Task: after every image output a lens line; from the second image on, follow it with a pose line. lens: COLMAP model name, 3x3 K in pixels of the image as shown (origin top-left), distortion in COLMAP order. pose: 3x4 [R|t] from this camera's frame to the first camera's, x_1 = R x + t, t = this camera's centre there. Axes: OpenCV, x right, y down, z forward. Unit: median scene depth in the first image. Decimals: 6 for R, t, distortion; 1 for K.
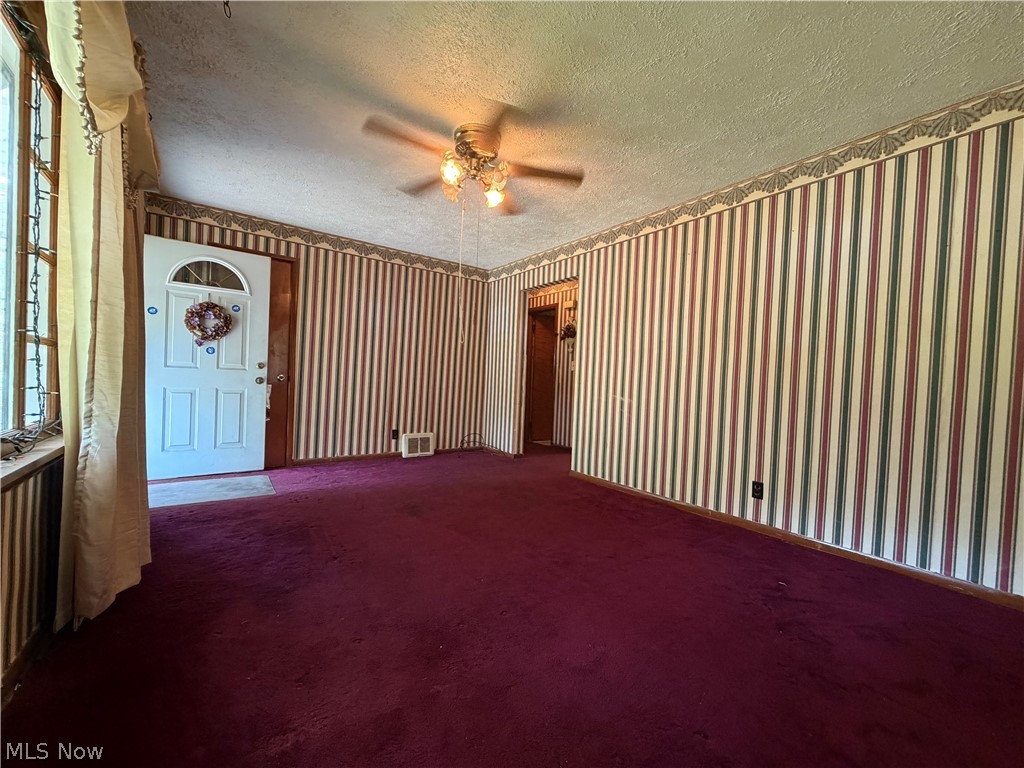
lens RADIAL K [[407.2, 0, 510.2], [0, 407.2, 383.6], [0, 0, 1]] dist [0.001266, 0.000035]
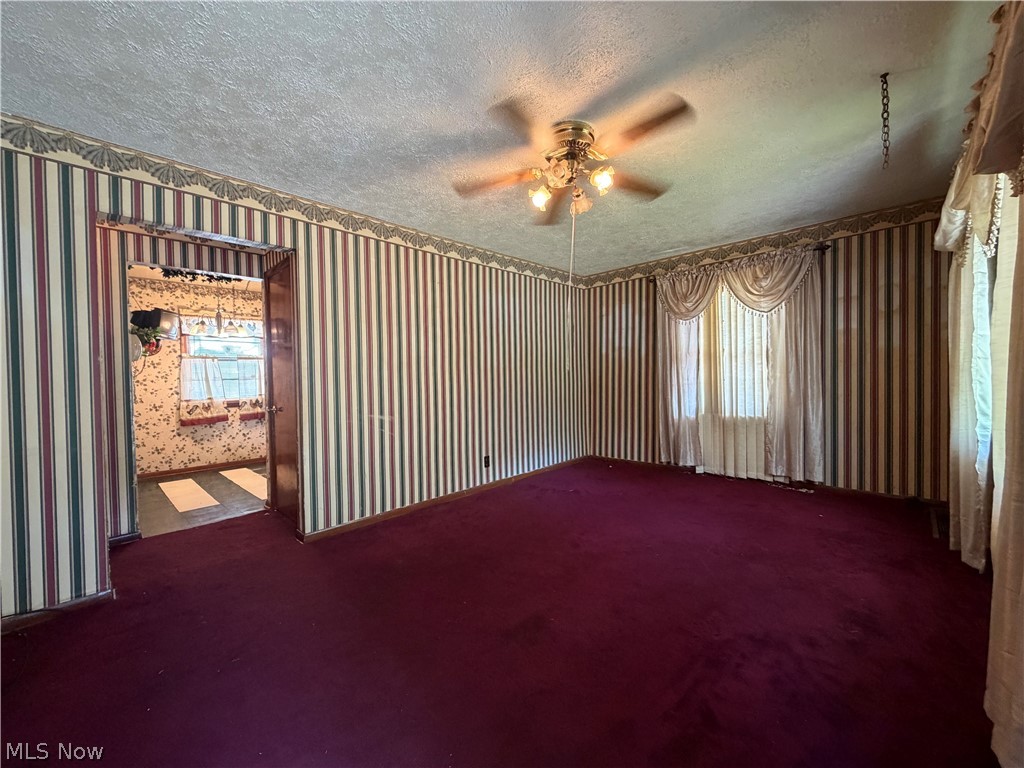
lens RADIAL K [[407.2, 0, 510.2], [0, 407.2, 383.6], [0, 0, 1]] dist [0.001266, 0.000035]
pose [[-0.183459, -0.030562, 0.982552, -0.686566], [0.050591, 0.997899, 0.040485, -0.061558], [-0.981725, 0.057136, -0.181527, 0.940001]]
